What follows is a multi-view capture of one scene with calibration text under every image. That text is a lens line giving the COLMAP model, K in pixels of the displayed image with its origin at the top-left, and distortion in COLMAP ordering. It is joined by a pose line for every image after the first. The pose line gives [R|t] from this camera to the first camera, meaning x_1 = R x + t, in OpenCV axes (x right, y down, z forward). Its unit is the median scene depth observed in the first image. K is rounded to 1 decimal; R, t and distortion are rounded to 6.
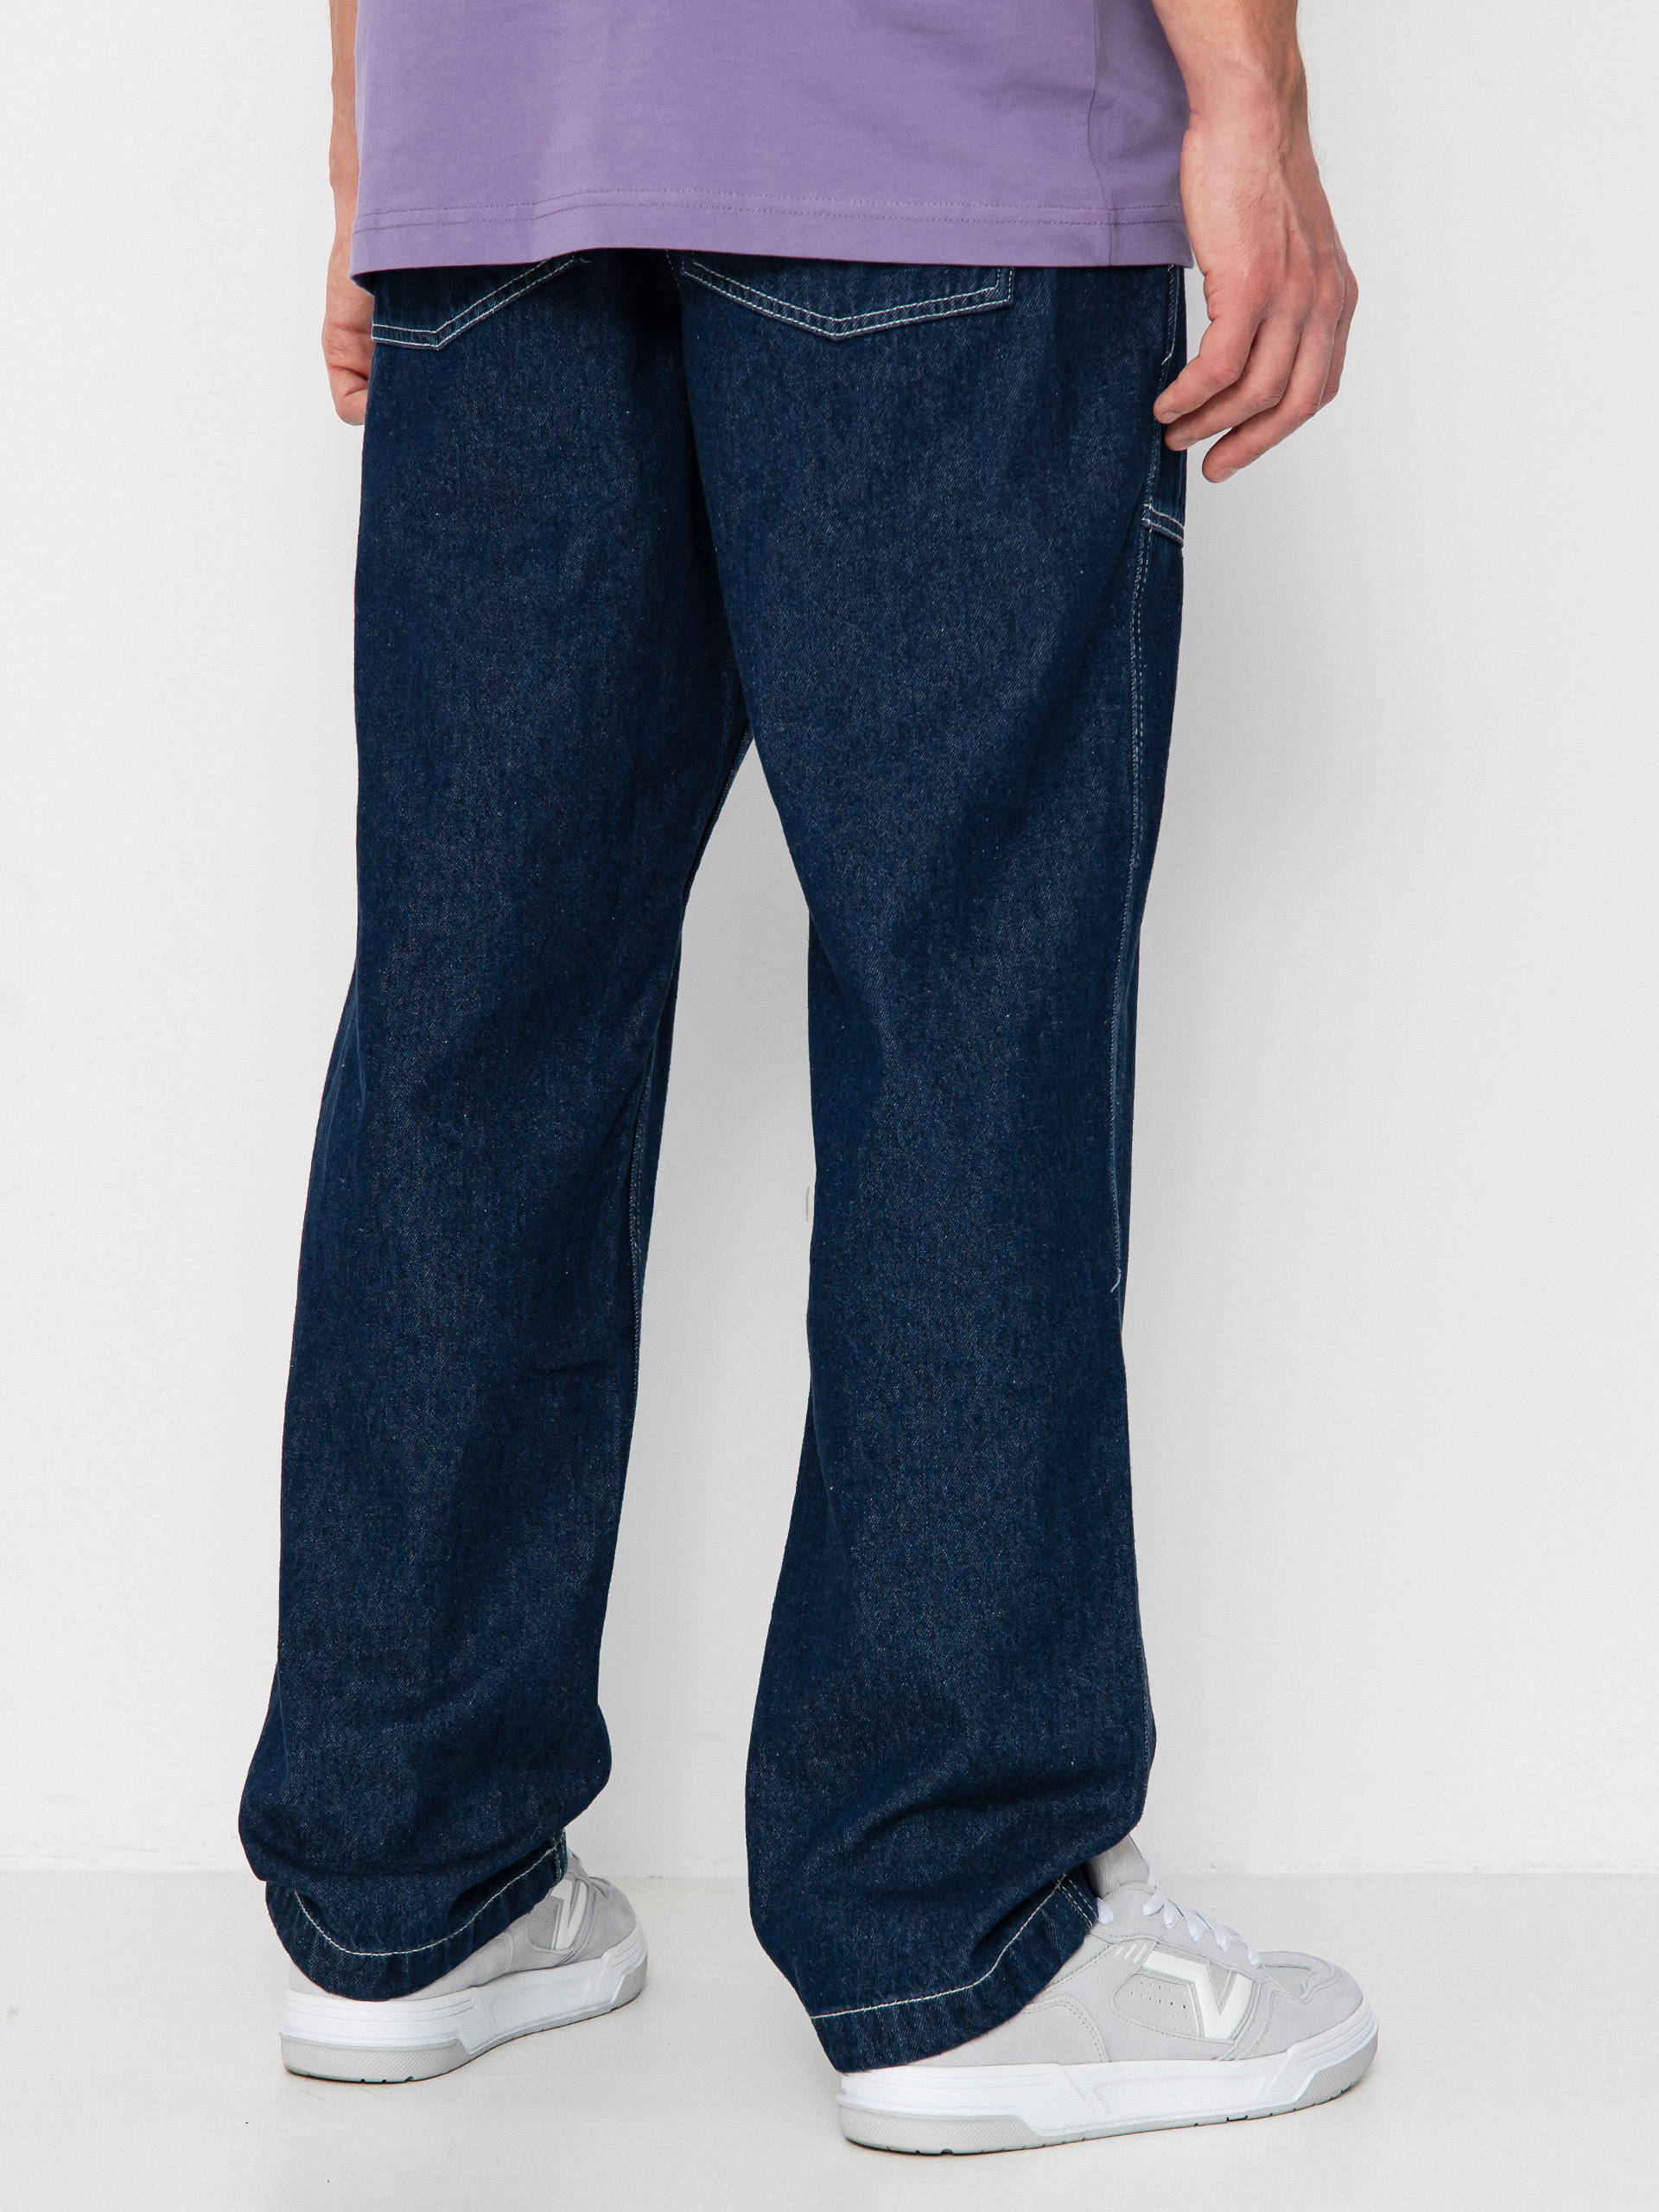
lens RADIAL K [[4157.8, 0, 829.5], [0, 4157.8, 1106.0], [0, 0, 1]] dist [0.004870, 0.000948]
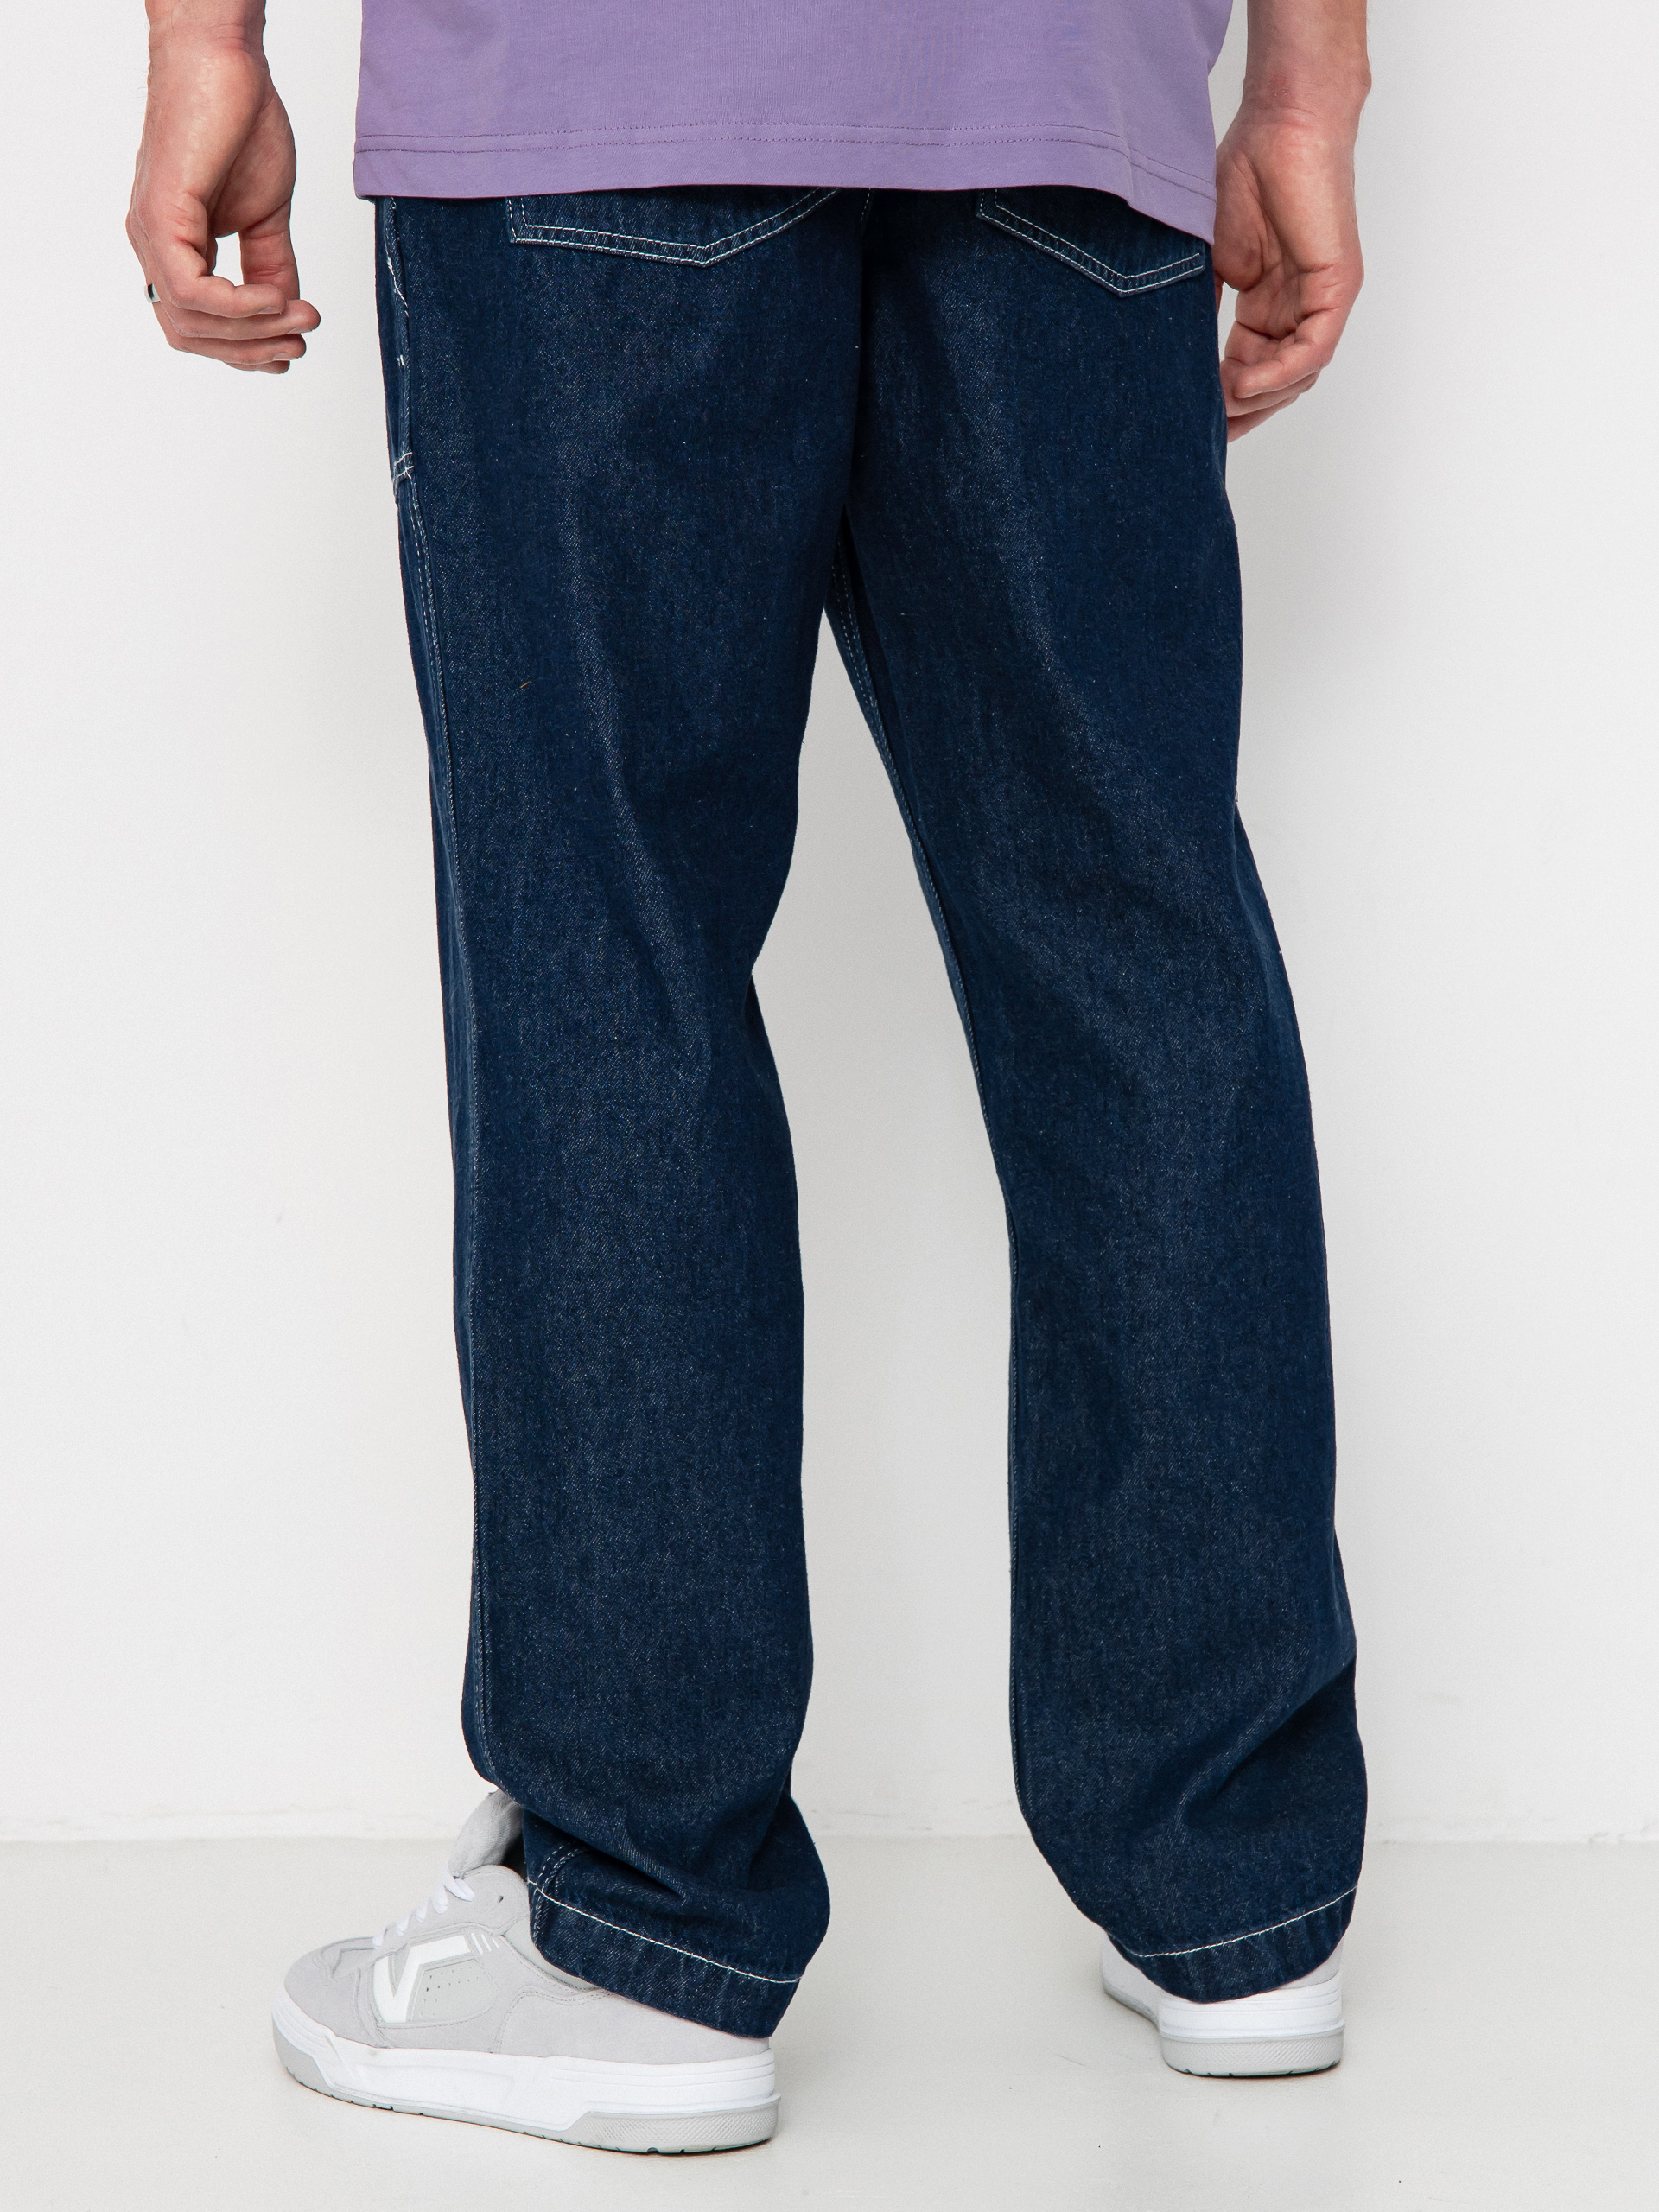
lens RADIAL K [[4157.8, 0, 829.5], [0, 4157.8, 1106.0], [0, 0, 1]] dist [0.004870, 0.000948]
pose [[0.710644, -0.046107, 0.702040, -0.746818], [0.055258, 0.998426, 0.009637, -0.001140], [-0.701379, 0.031945, 0.712072, 0.324419]]
